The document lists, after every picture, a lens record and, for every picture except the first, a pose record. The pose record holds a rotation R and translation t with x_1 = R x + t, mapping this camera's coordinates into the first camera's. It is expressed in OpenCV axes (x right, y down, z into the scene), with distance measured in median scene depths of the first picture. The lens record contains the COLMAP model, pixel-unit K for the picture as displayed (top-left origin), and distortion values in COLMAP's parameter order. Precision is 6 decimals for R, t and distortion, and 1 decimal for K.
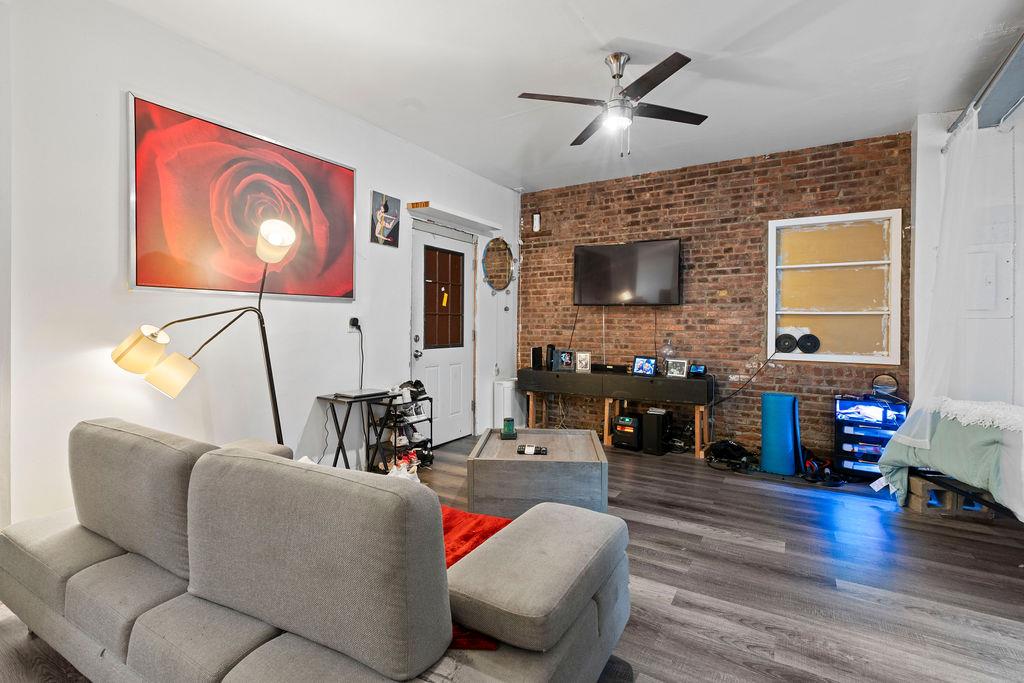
lens RADIAL K [[465.0, 0, 515.4], [0, 465.0, 327.0], [0, 0, 1]] dist [-0.000852, 0.000347]
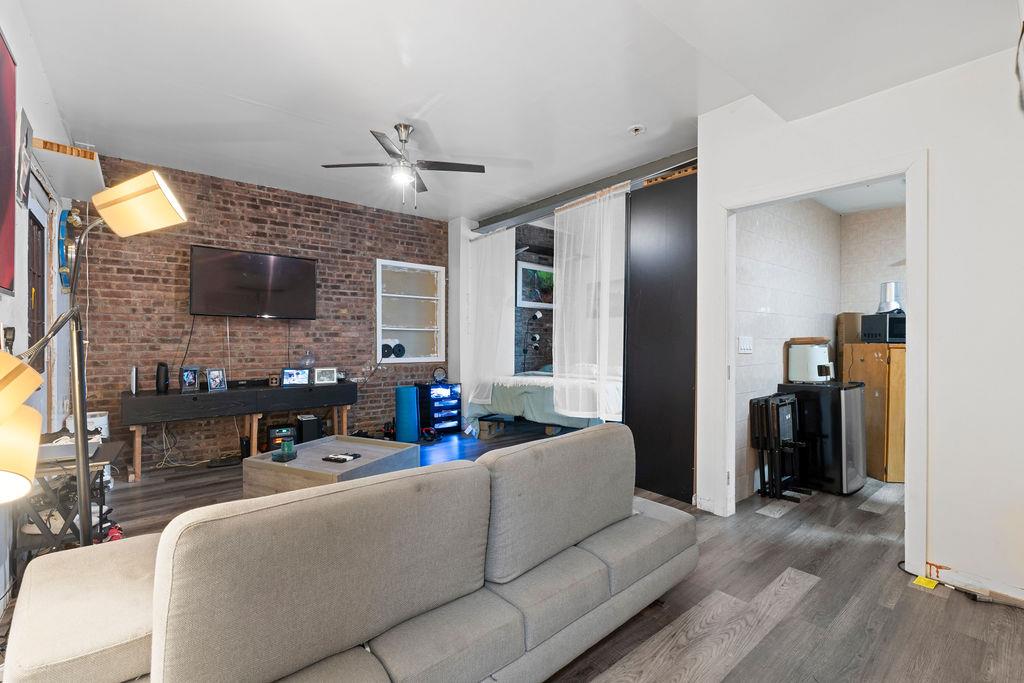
lens RADIAL K [[465.0, 0, 509.8], [0, 465.0, 339.0], [0, 0, 1]] dist [-0.000852, 0.000347]
pose [[0.330706, -0.007030, 0.943708, -0.547090], [0.001738, 0.999975, 0.006840, -0.007957], [-0.943732, -0.000622, 0.330710, 0.193989]]
